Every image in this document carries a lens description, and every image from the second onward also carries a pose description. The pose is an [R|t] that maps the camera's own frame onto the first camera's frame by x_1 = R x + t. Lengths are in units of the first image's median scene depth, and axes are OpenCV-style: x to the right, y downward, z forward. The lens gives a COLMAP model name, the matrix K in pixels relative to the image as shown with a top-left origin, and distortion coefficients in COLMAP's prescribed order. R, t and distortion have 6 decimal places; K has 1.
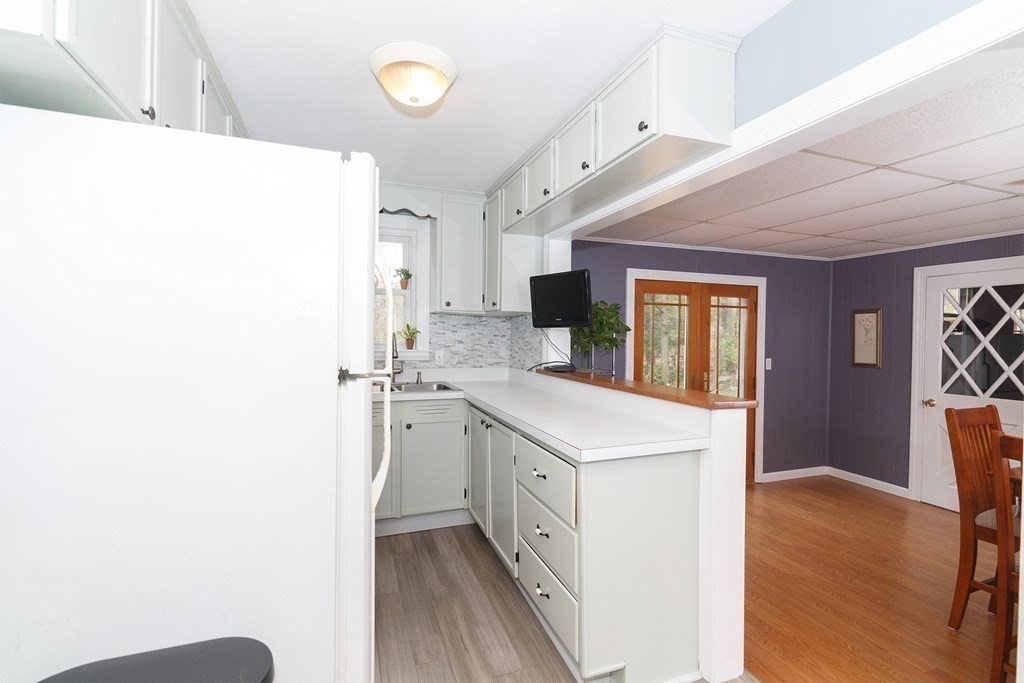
lens RADIAL K [[461.4, 0, 508.3], [0, 461.4, 339.9], [0, 0, 1]] dist [-0.000856, -0.000370]
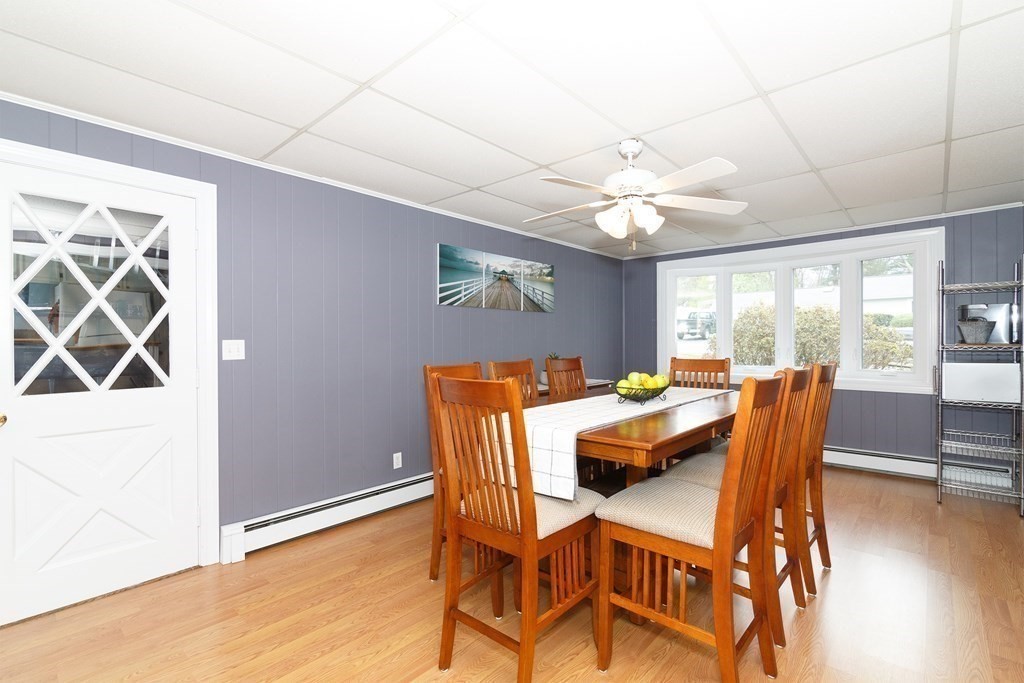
lens RADIAL K [[461.4, 0, 513.5], [0, 461.4, 343.9], [0, 0, 1]] dist [-0.000856, -0.000370]
pose [[-0.475388, -0.018400, 0.879584, 0.224120], [0.009288, 0.999621, 0.025931, 0.046450], [-0.879727, 0.020497, -0.475037, 0.710744]]
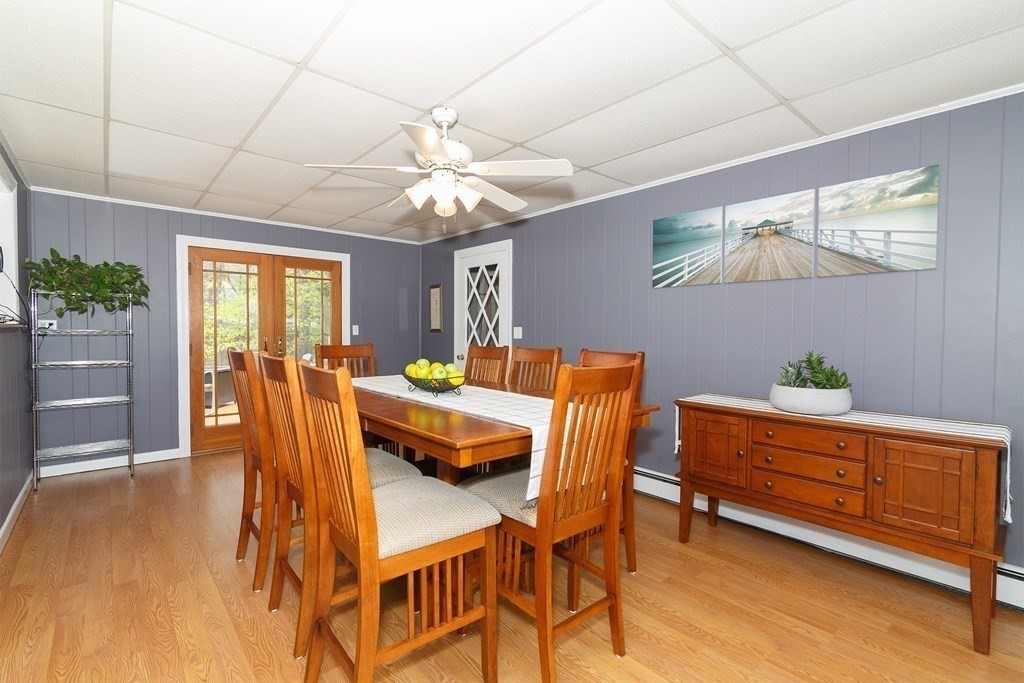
lens RADIAL K [[461.4, 0, 506.8], [0, 461.4, 340.5], [0, 0, 1]] dist [-0.000856, -0.000370]
pose [[0.932680, -0.011845, 0.360510, 0.545718], [0.007127, 0.999871, 0.014412, 0.068864], [-0.360634, -0.010873, 0.932644, -0.223495]]
